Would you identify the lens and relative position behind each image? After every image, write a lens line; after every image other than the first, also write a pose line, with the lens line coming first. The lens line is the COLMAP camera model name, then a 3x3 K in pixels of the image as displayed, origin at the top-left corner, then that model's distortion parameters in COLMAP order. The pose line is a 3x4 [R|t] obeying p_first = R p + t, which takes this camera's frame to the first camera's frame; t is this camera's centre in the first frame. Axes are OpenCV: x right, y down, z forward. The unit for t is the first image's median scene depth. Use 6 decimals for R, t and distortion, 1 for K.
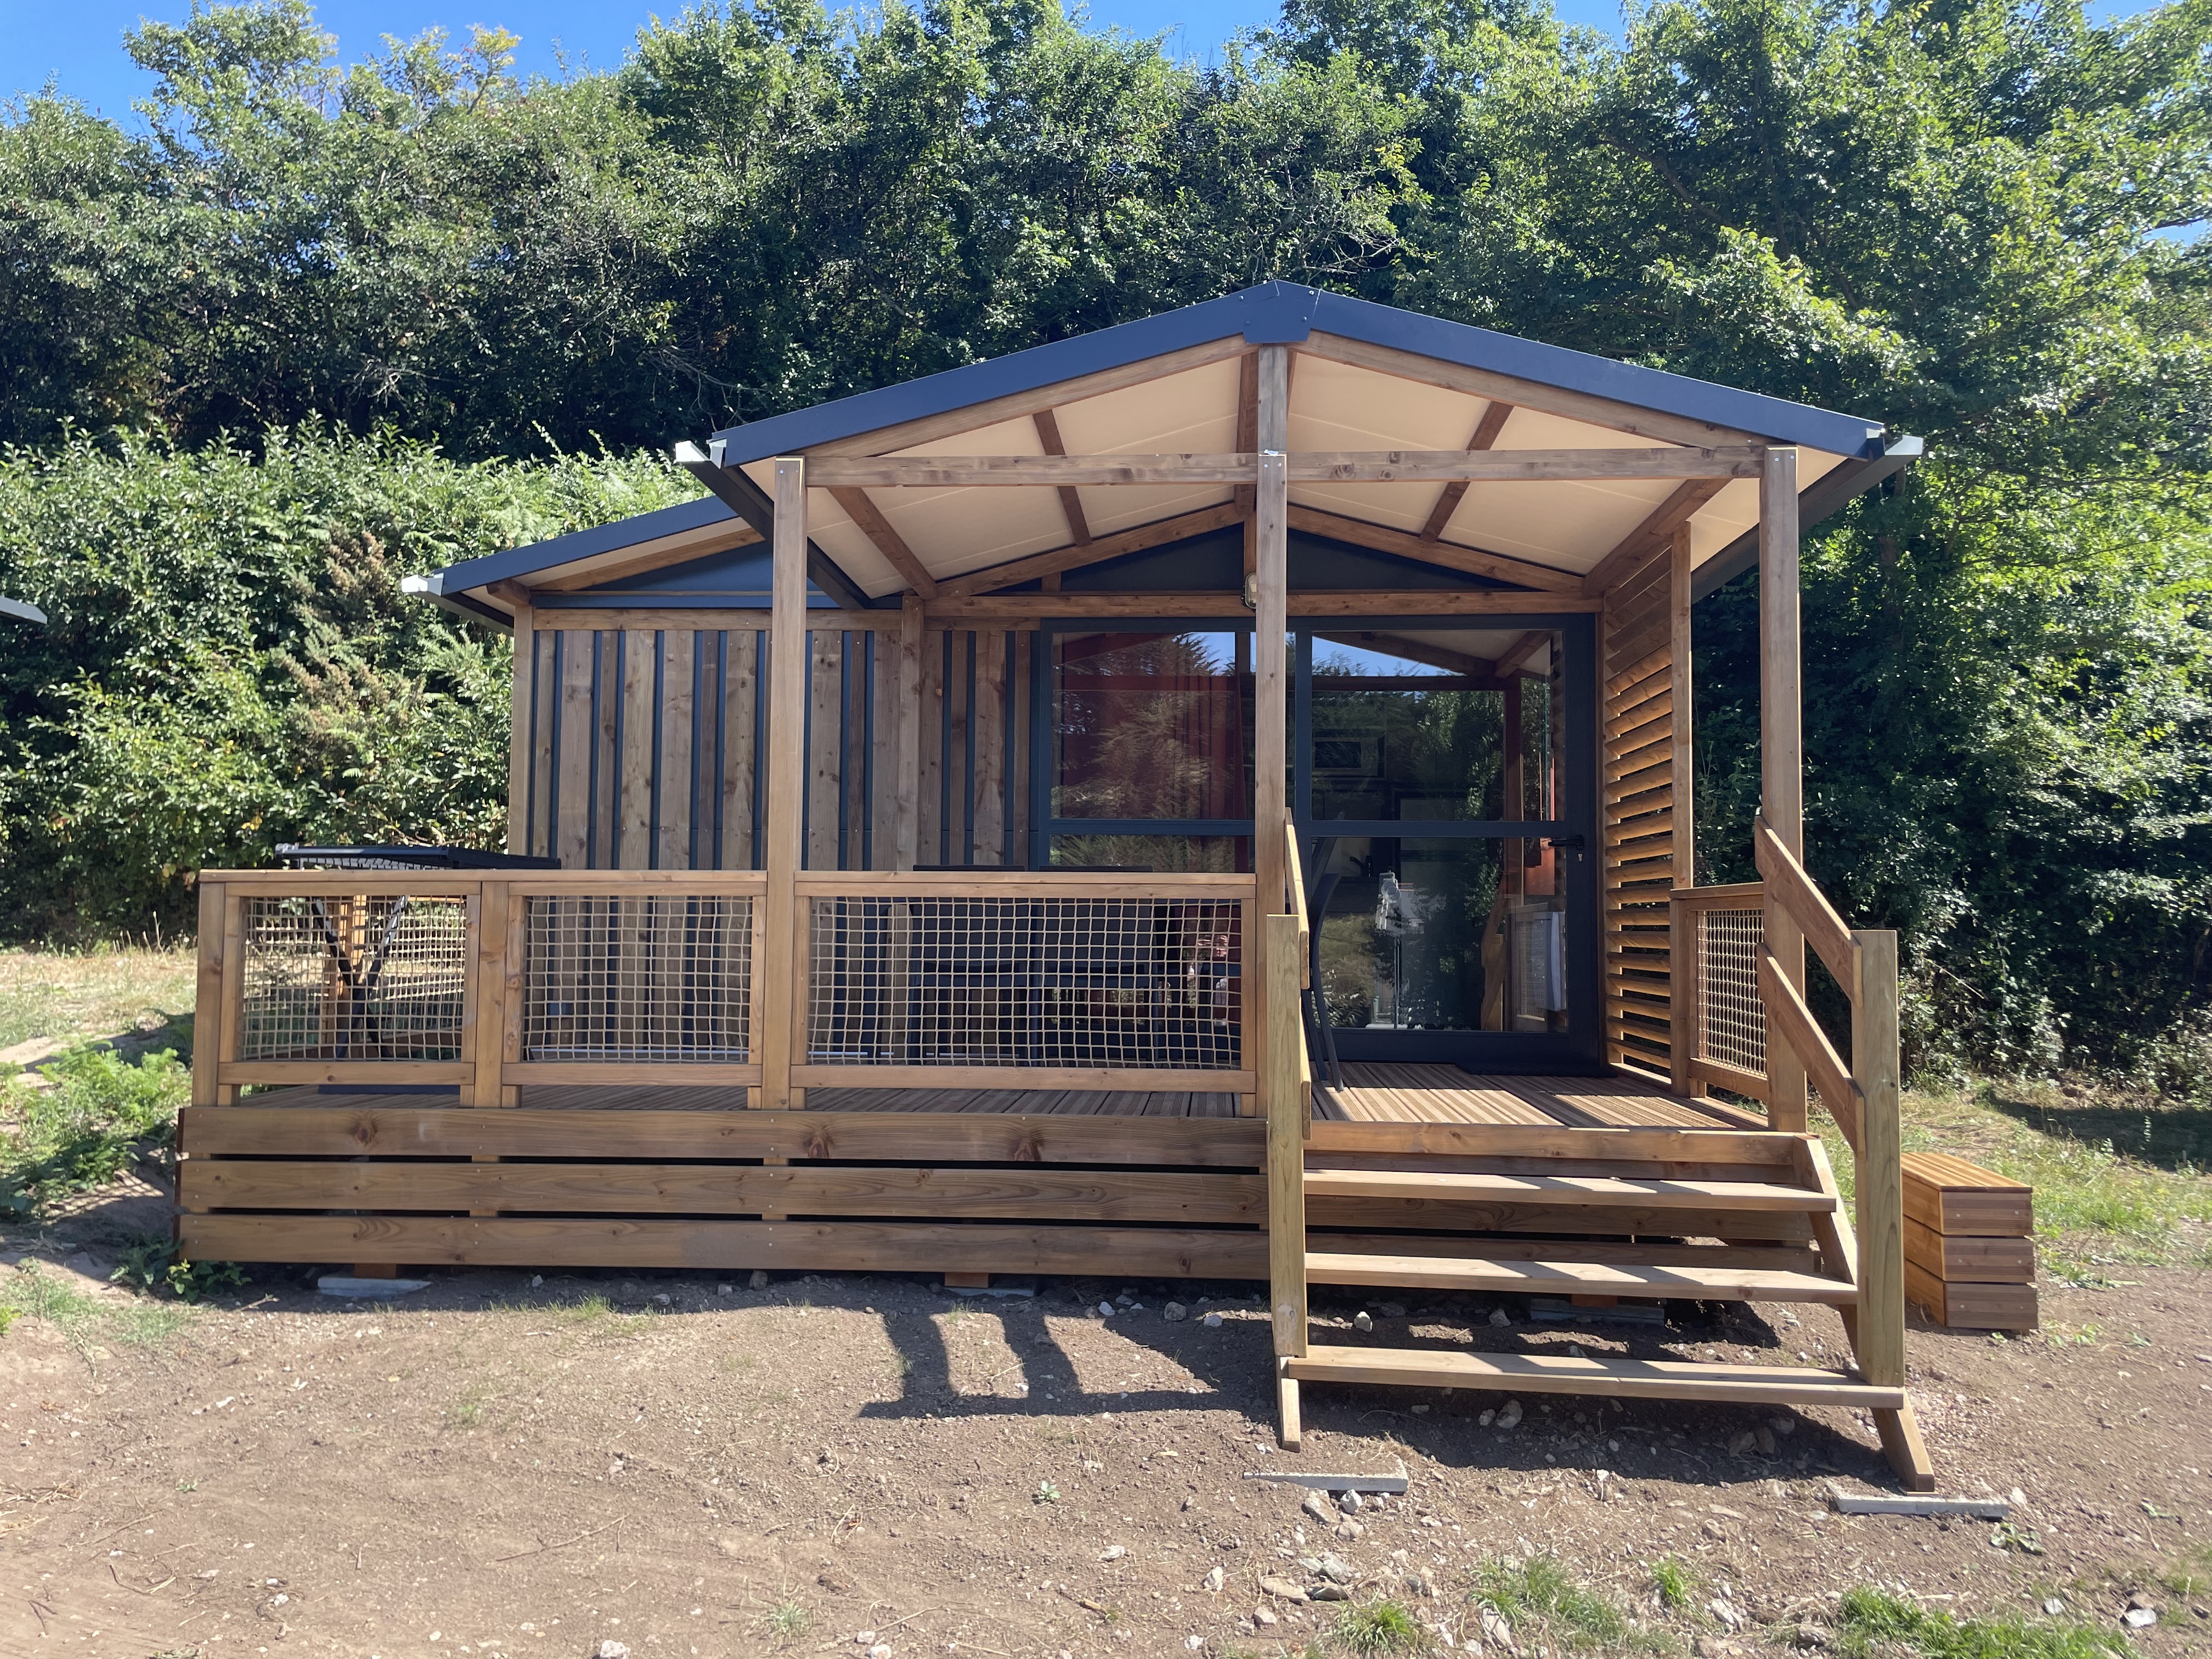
lens RADIAL K [[1712.7, 0, 1106.0], [0, 1712.7, 829.5], [0, 0, 1]] dist [0.091752, -0.132639]
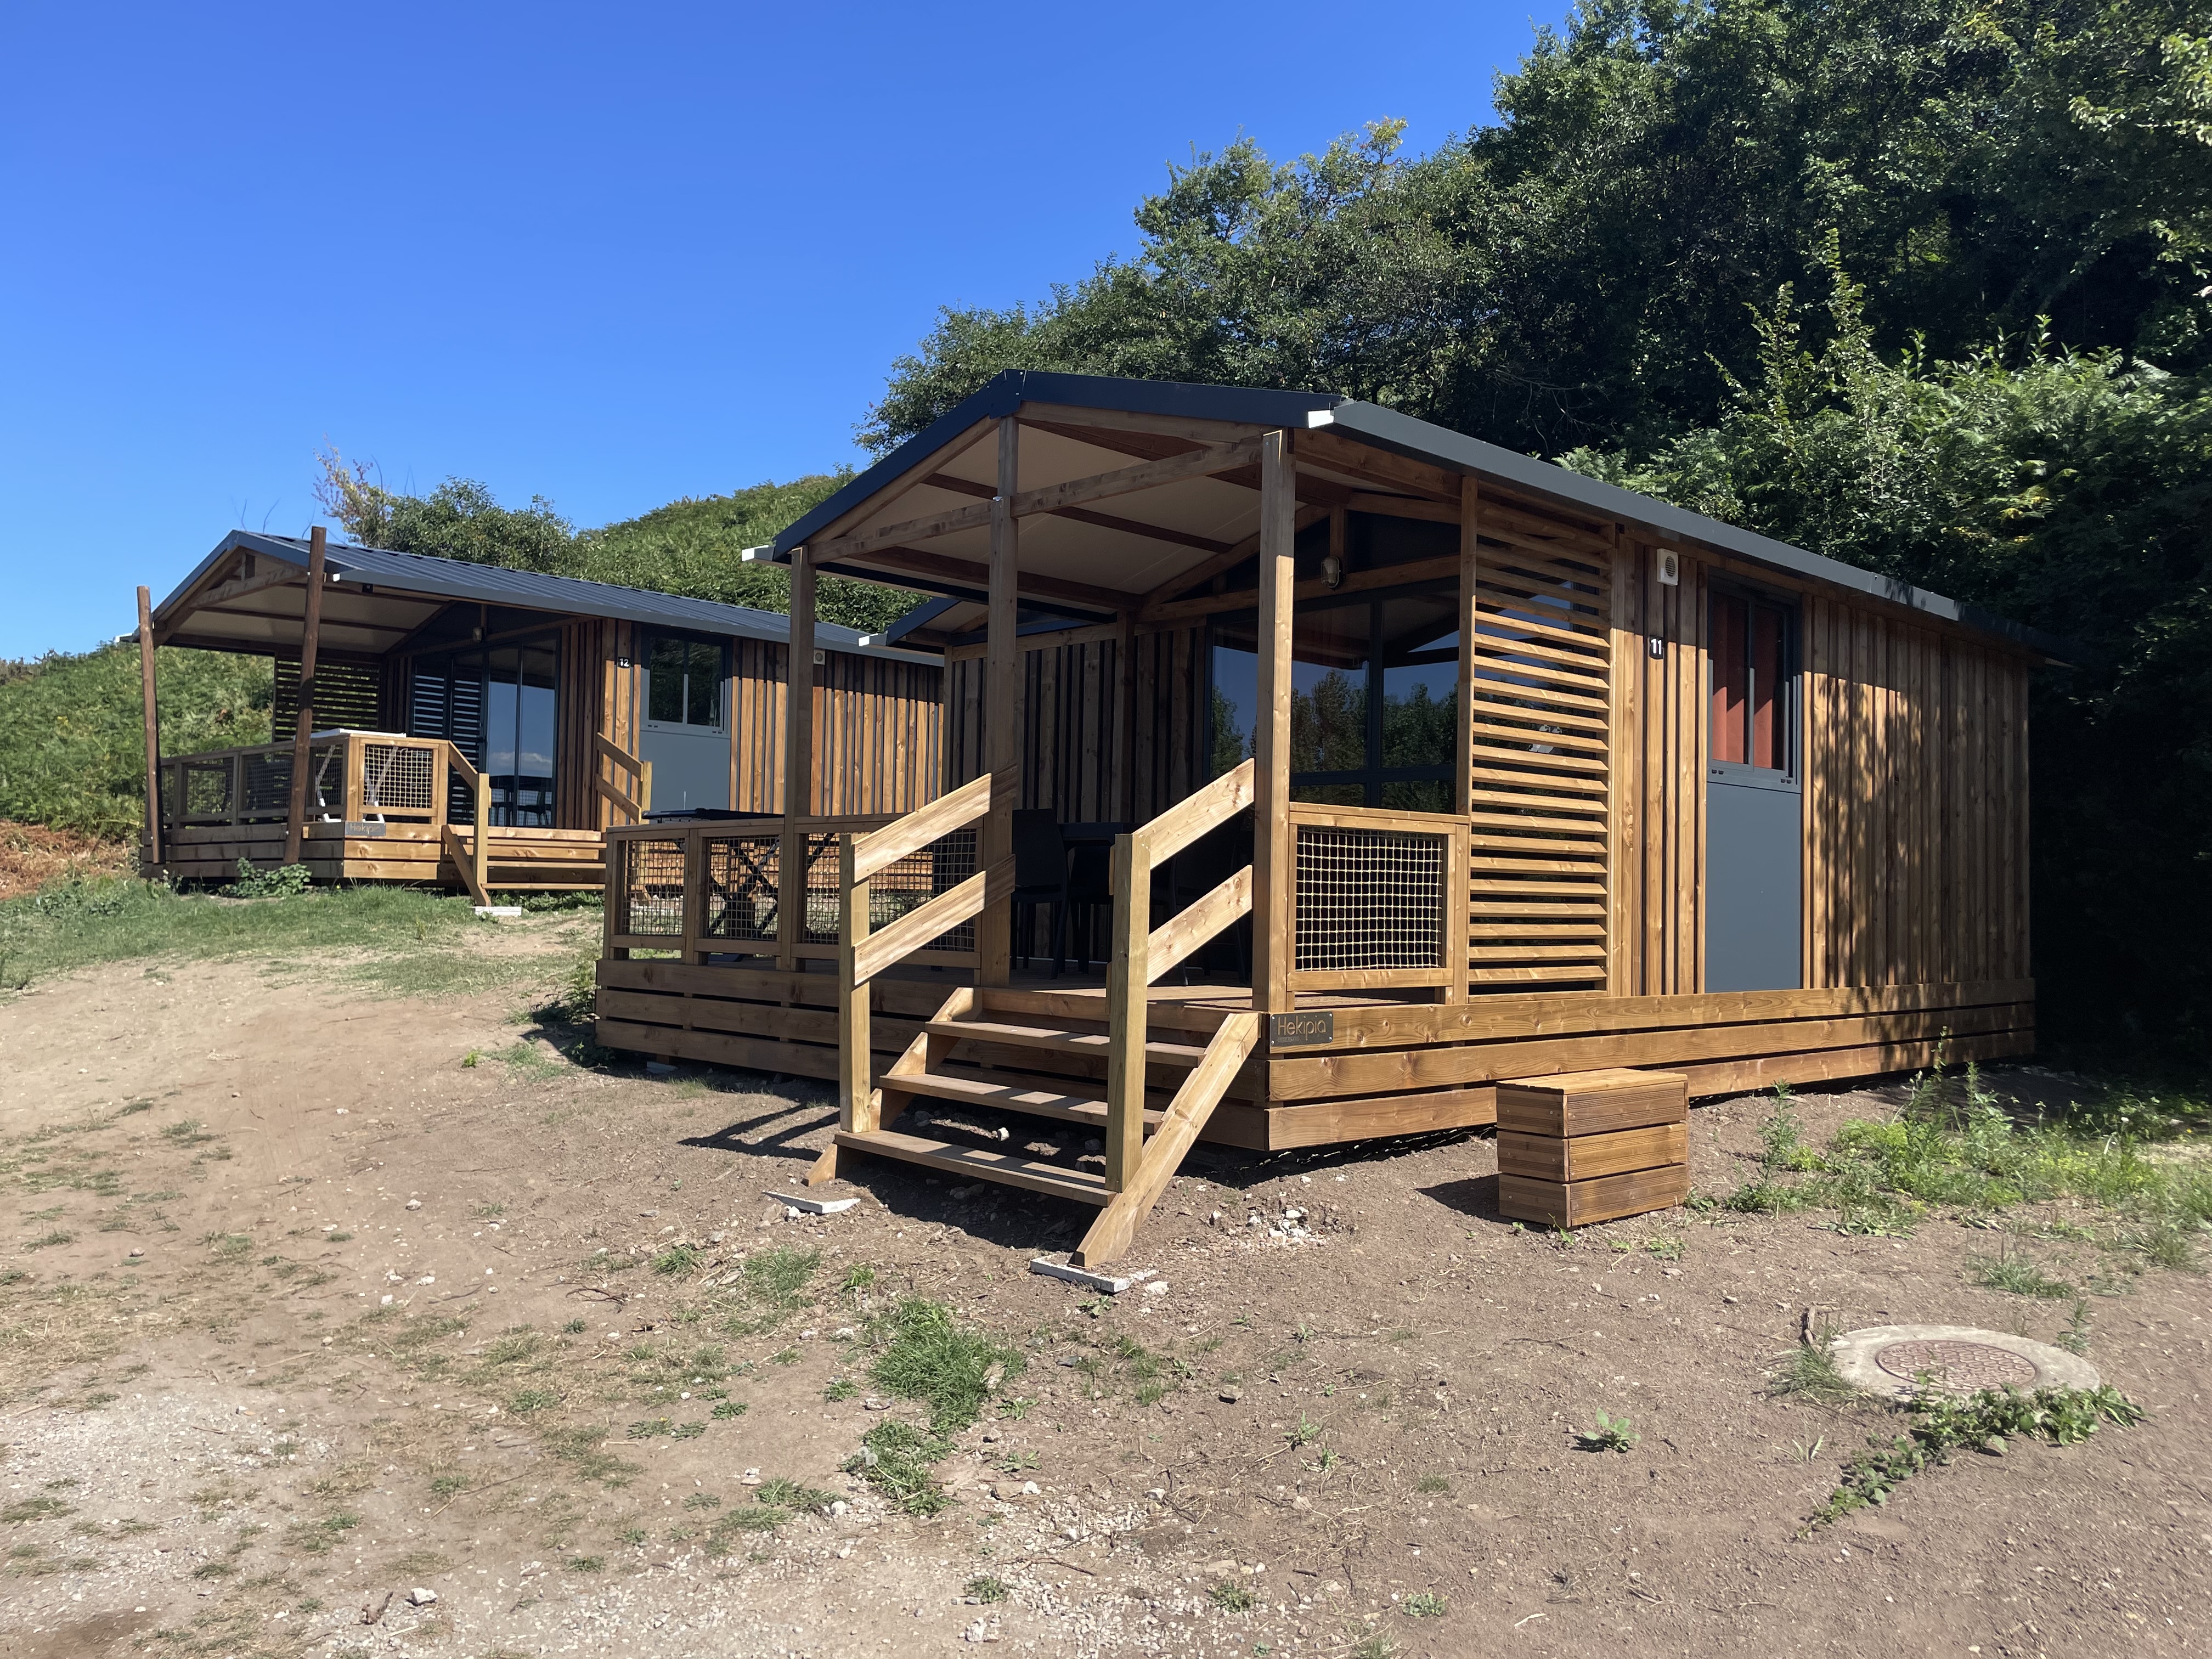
lens RADIAL K [[1712.7, 0, 1106.0], [0, 1712.7, 829.5], [0, 0, 1]] dist [0.091752, -0.132639]
pose [[0.734261, -0.022034, -0.678510, 0.739262], [0.026669, 0.999638, -0.003602, 0.033366], [0.678343, -0.015450, 0.734583, 0.042739]]
